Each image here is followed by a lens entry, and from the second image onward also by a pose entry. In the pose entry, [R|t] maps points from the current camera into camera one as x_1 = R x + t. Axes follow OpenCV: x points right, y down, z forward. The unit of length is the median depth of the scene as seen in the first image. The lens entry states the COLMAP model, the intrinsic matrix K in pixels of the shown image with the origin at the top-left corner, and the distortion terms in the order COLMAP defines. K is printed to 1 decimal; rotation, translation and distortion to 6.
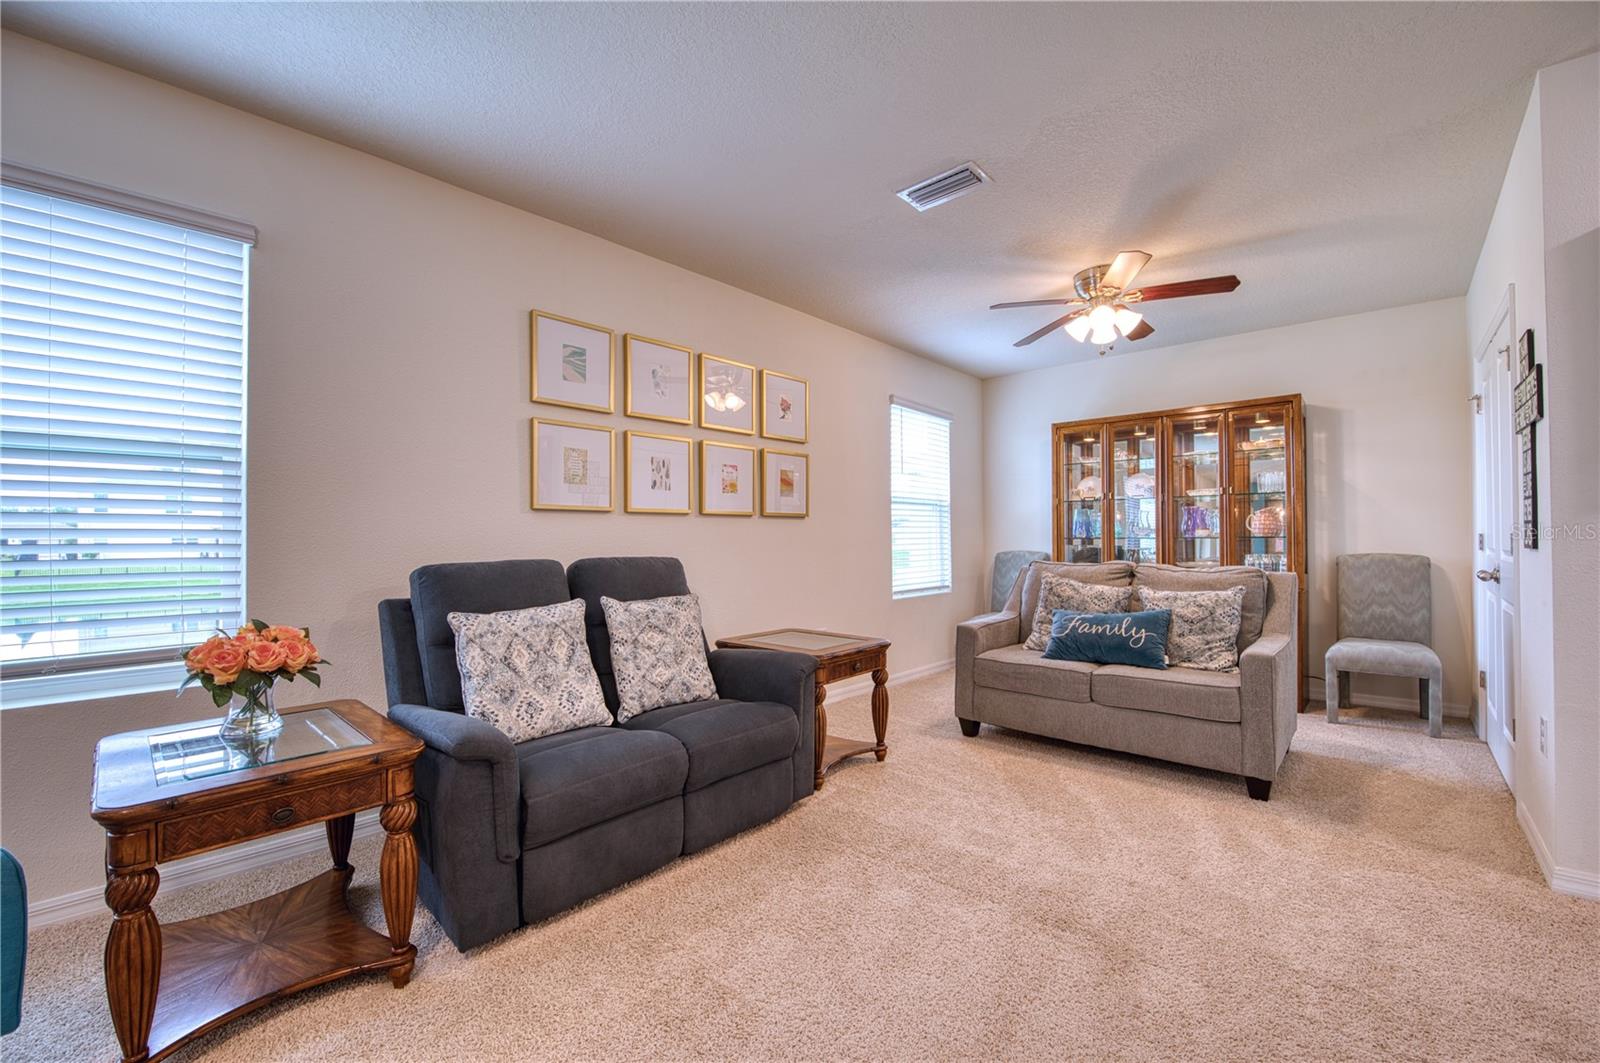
lens RADIAL K [[643.2, 0, 800.0], [0, 643.2, 531.5], [0, 0, 1]] dist [-0.021262, 0.000066]
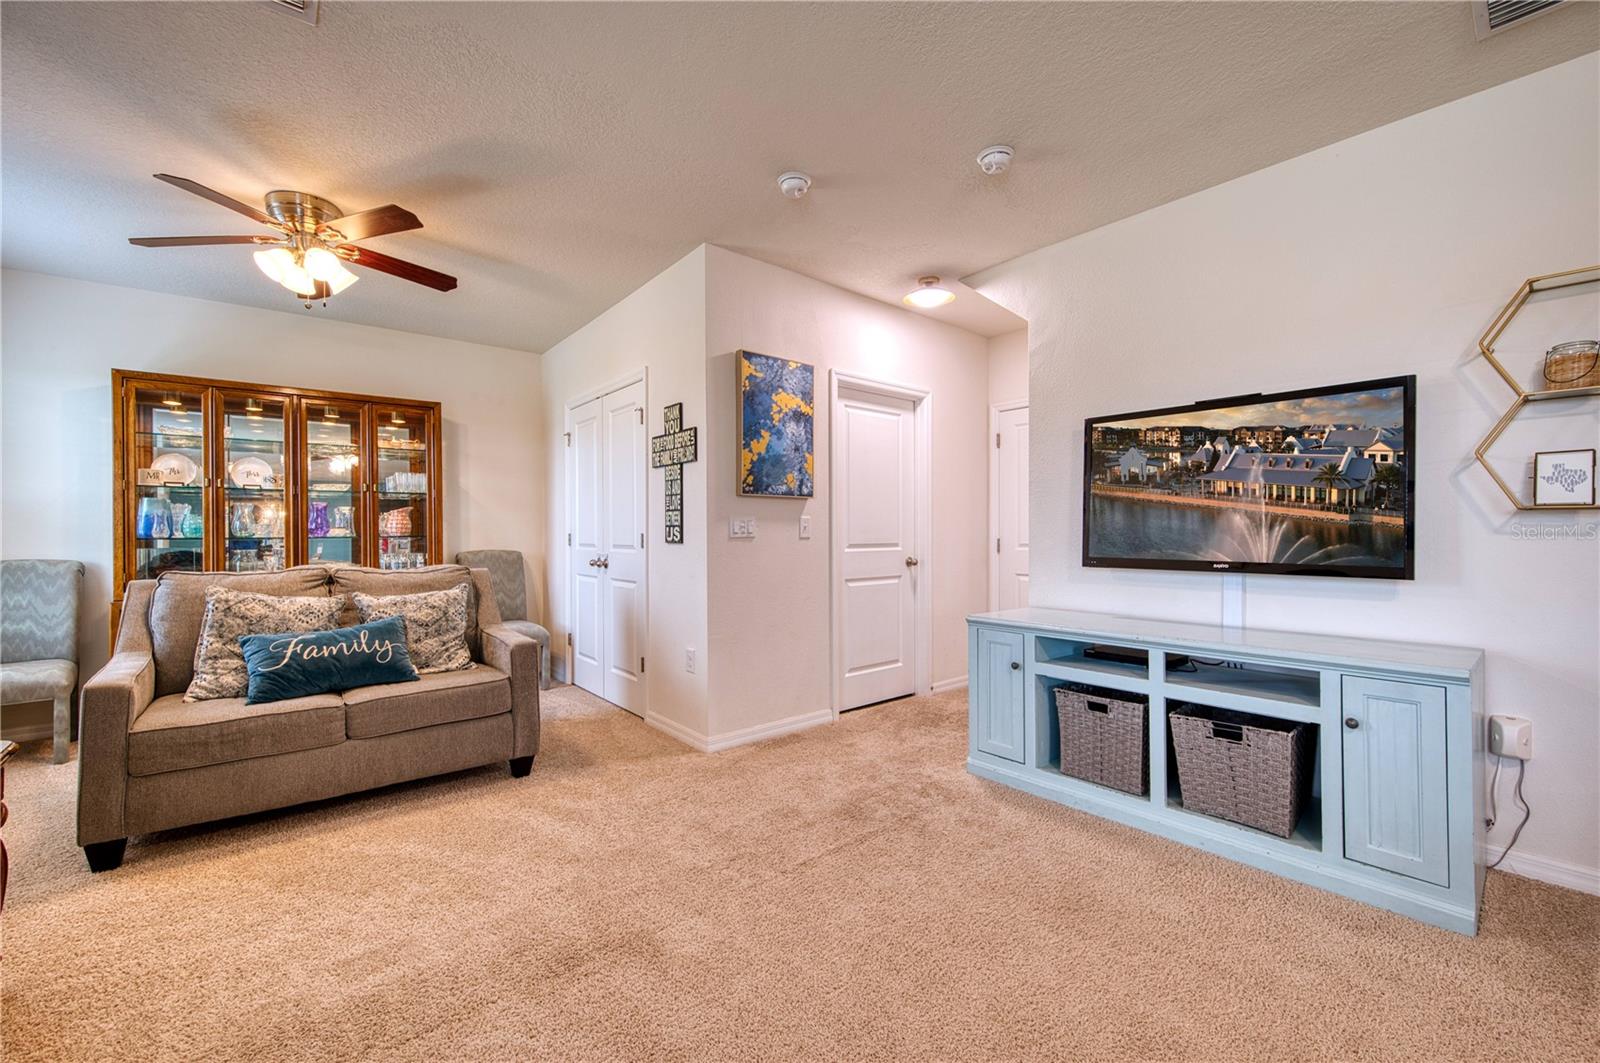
lens RADIAL K [[643.2, 0, 800.0], [0, 643.2, 531.5], [0, 0, 1]] dist [-0.021262, 0.000066]
pose [[0.143723, 0.007108, 0.989592, -0.244193], [-0.005217, 0.999966, -0.006425, 0.005506], [-0.989604, -0.004239, 0.143755, 0.307317]]
